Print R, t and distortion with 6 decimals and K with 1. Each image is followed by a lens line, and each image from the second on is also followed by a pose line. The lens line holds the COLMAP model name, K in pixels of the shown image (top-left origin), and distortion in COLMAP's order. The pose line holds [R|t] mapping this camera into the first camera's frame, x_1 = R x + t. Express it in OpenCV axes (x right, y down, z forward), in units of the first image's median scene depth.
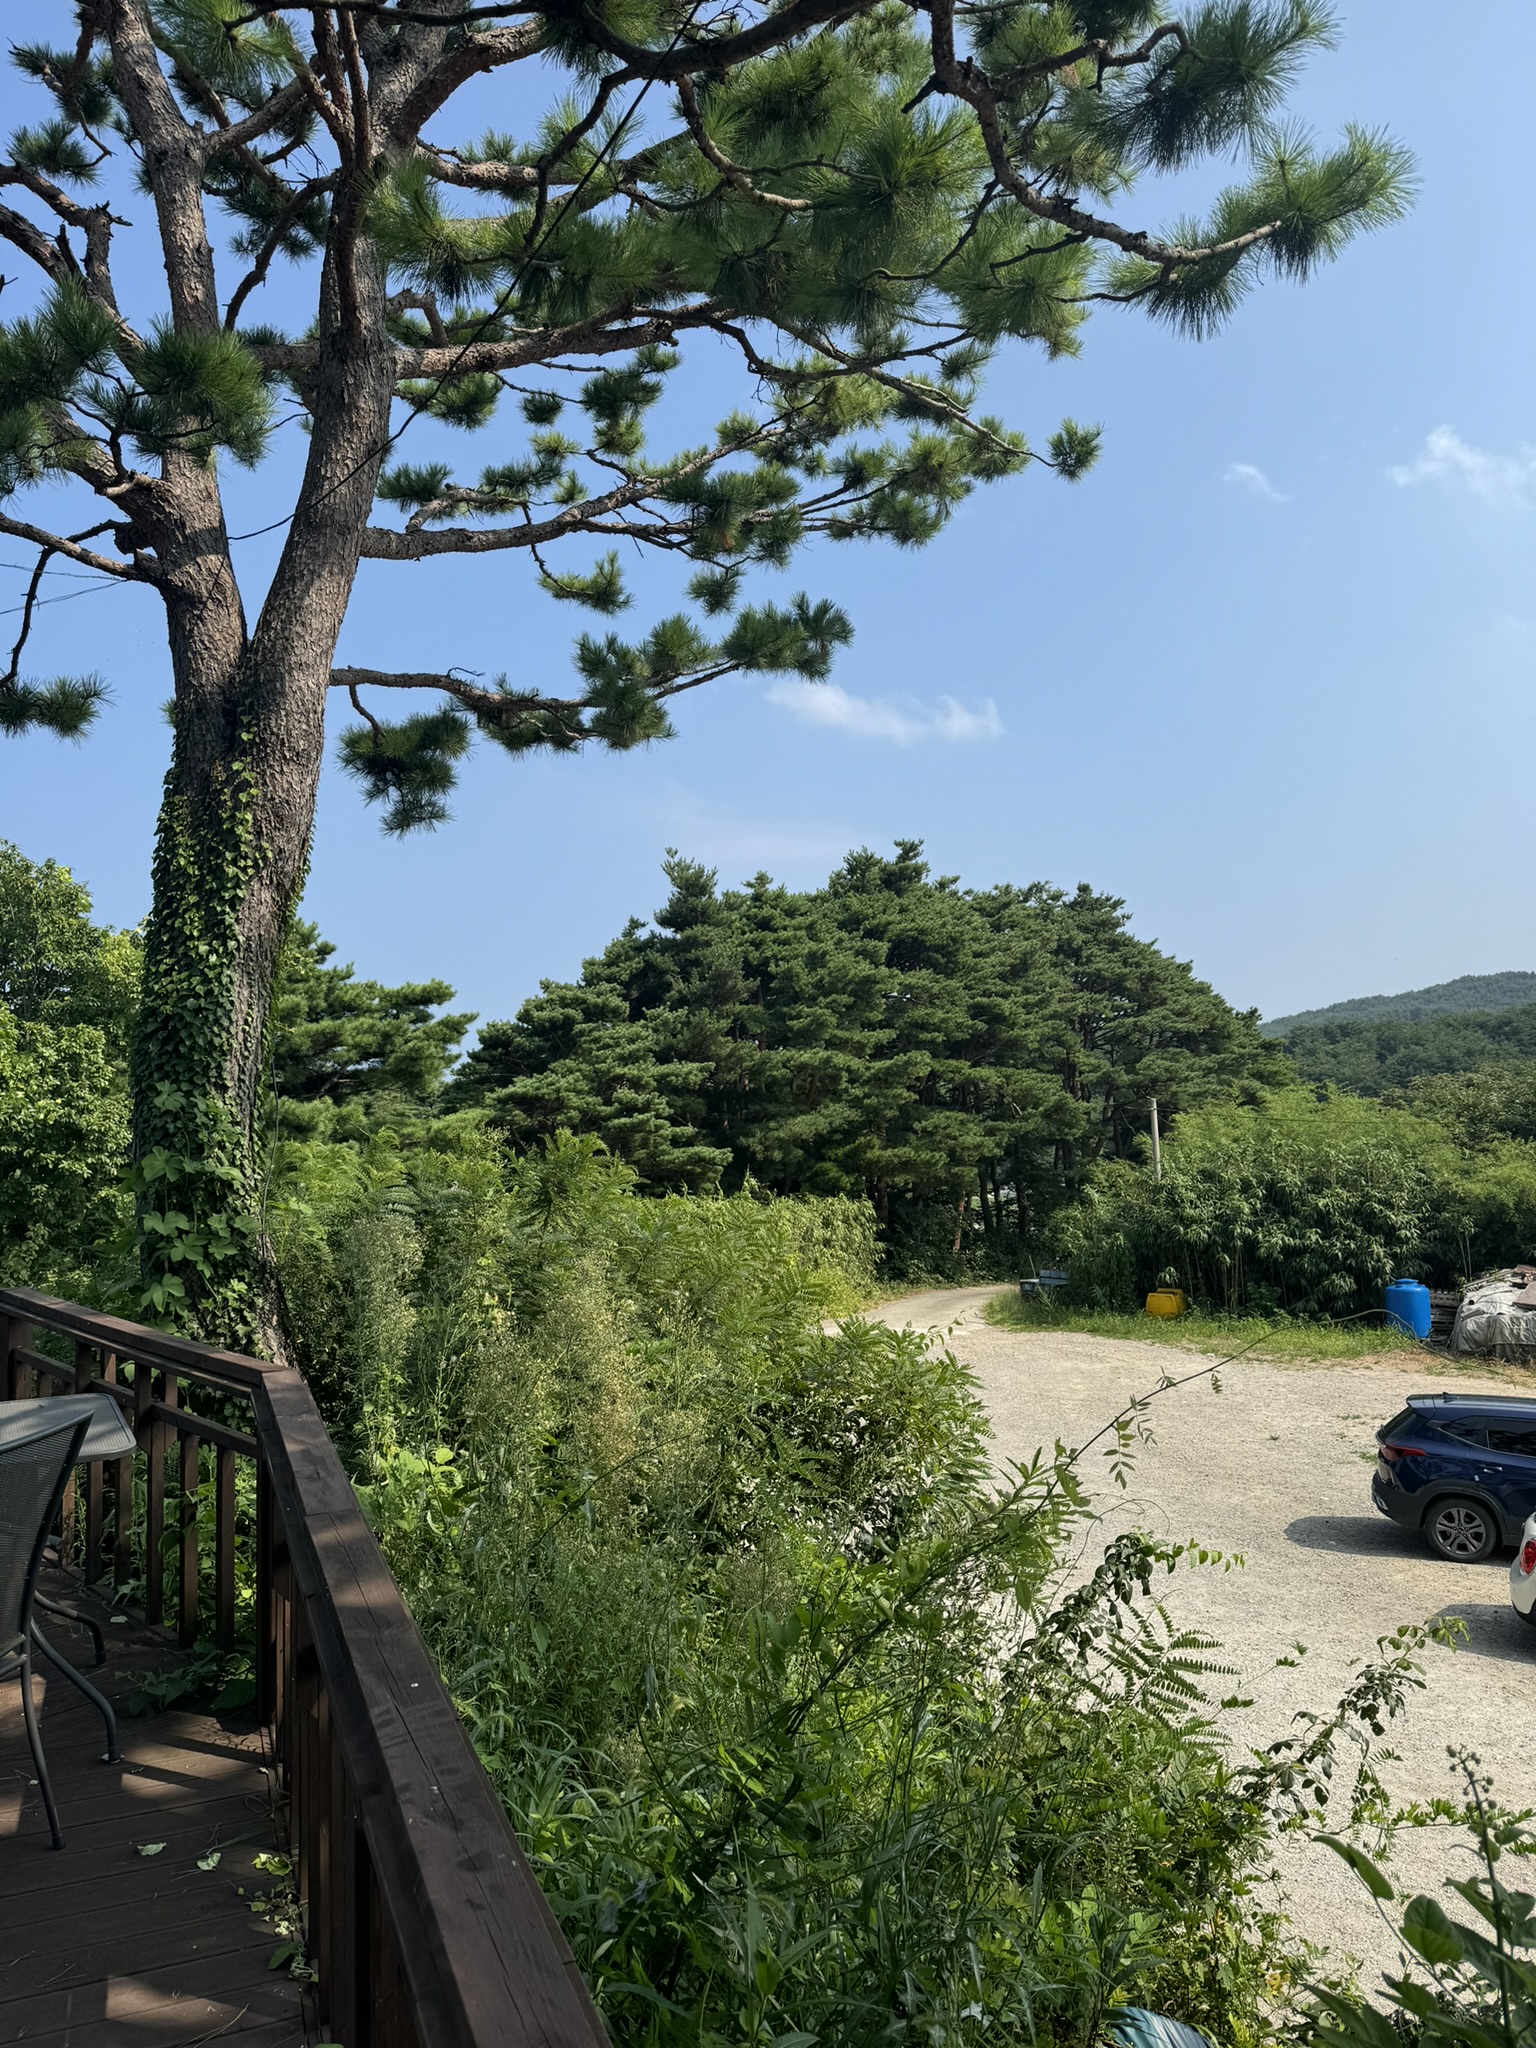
lens RADIAL K [[1433.3, 0, 782.7], [0, 1433.3, 1015.3], [0, 0, 1]] dist [0.042421, -0.045119]
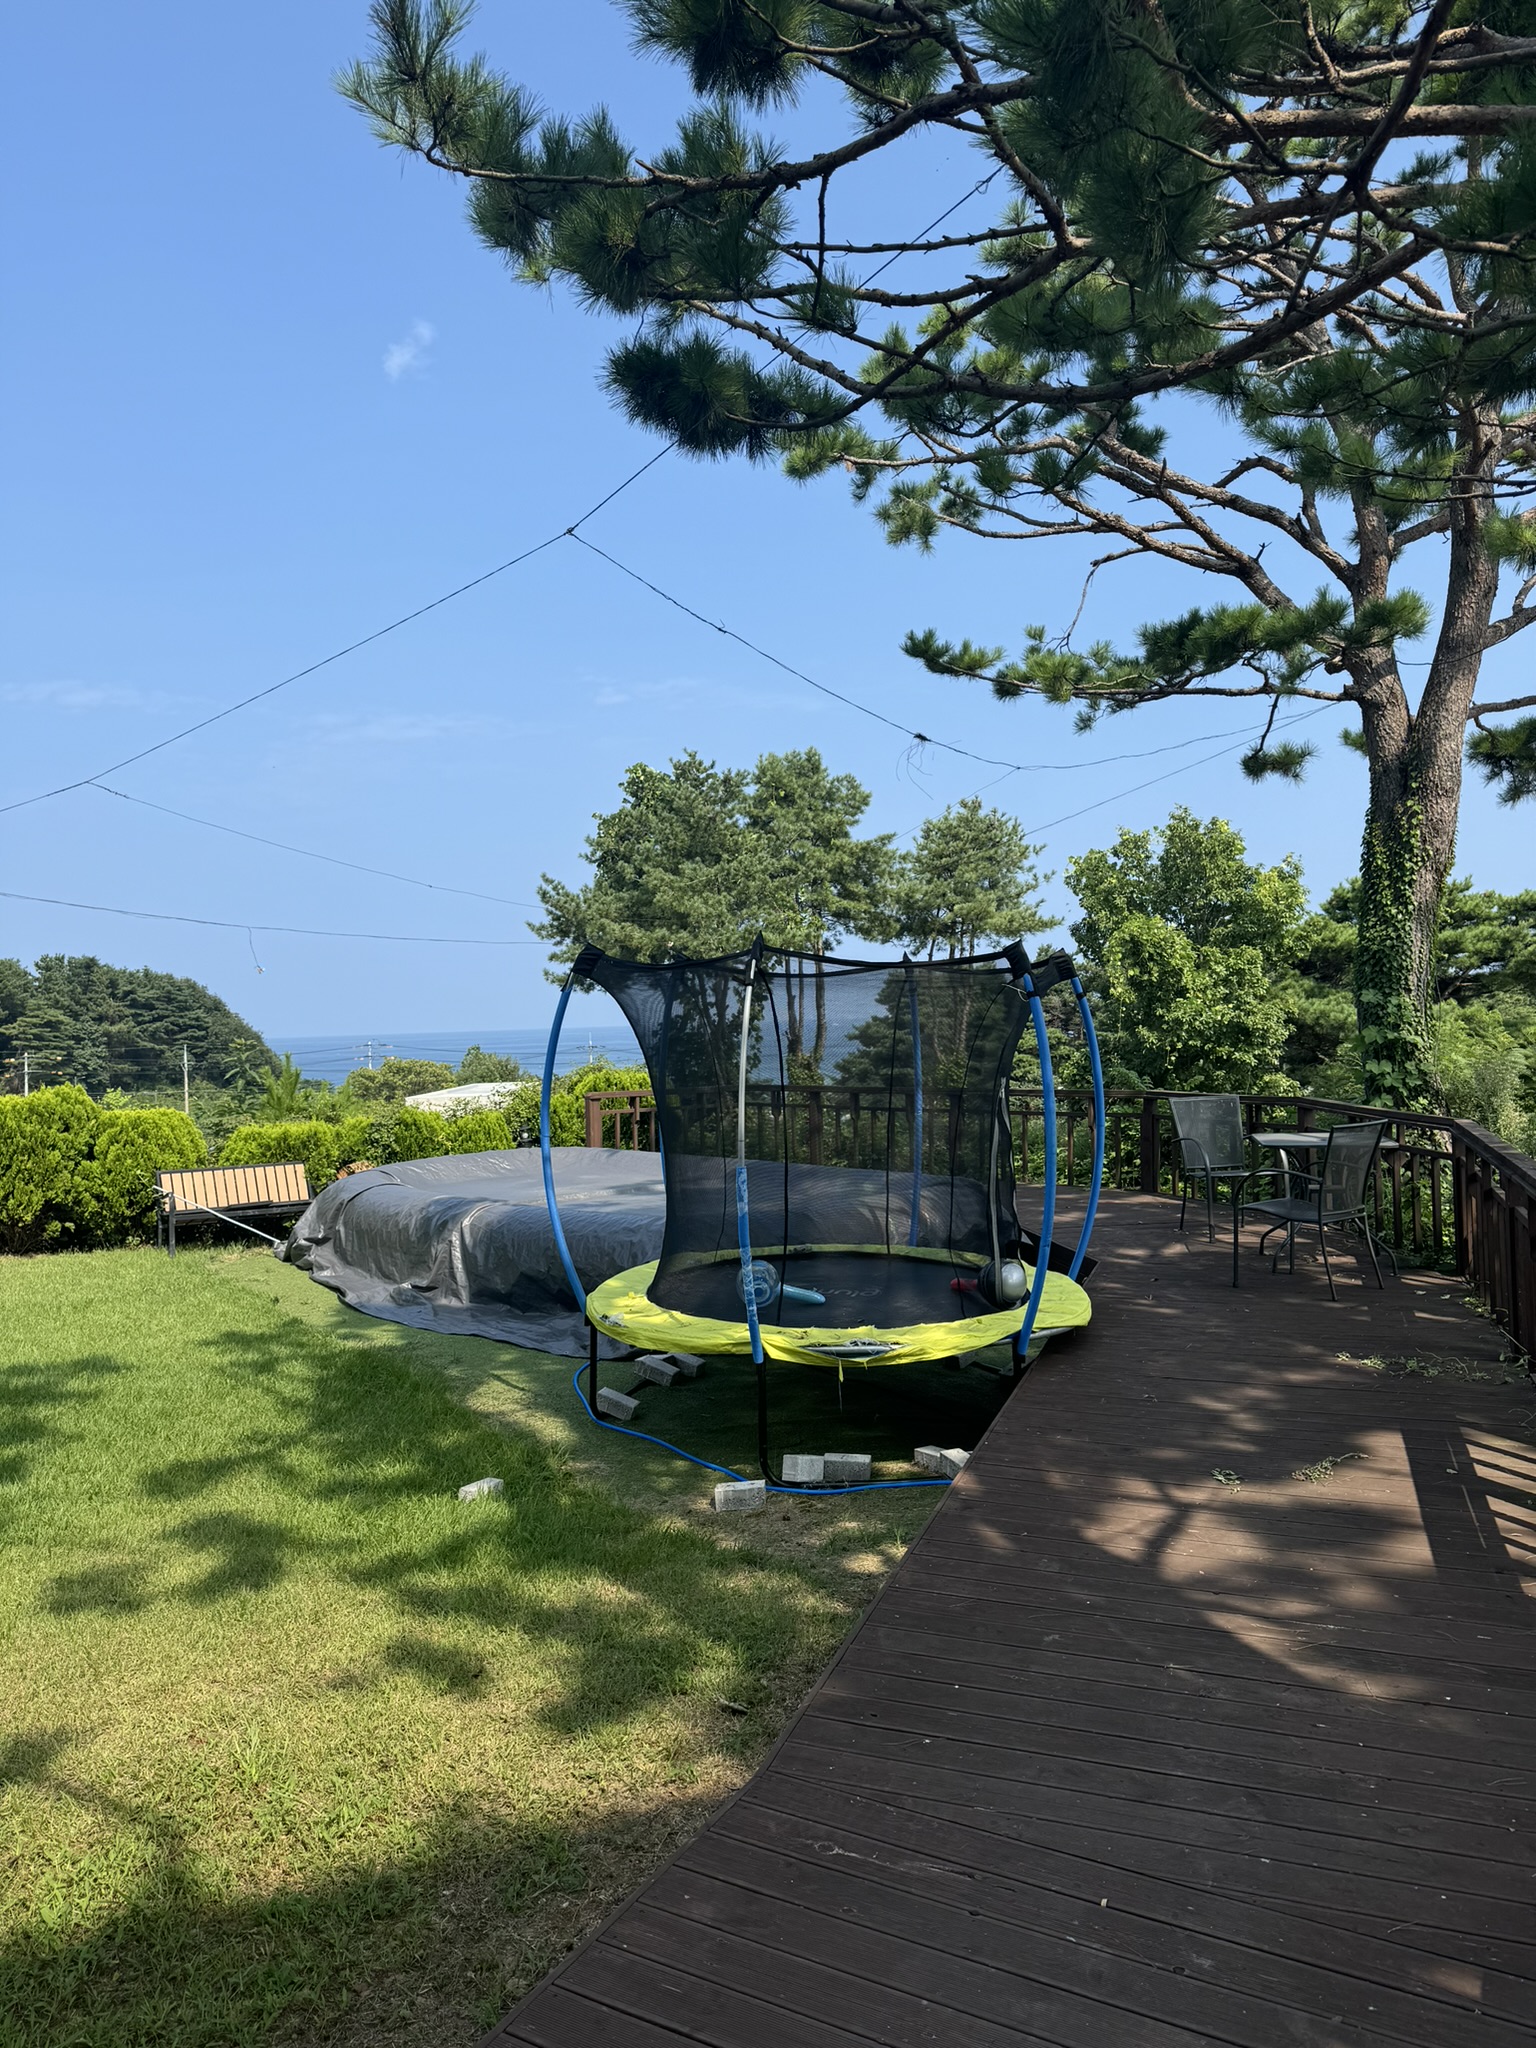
lens RADIAL K [[1433.3, 0, 772.4], [0, 1433.3, 1021.9], [0, 0, 1]] dist [0.042421, -0.045119]
pose [[0.738842, -0.012306, -0.673767, 0.146053], [0.058890, 0.997187, 0.046364, -0.025172], [0.671301, -0.073933, 0.737488, -0.538180]]
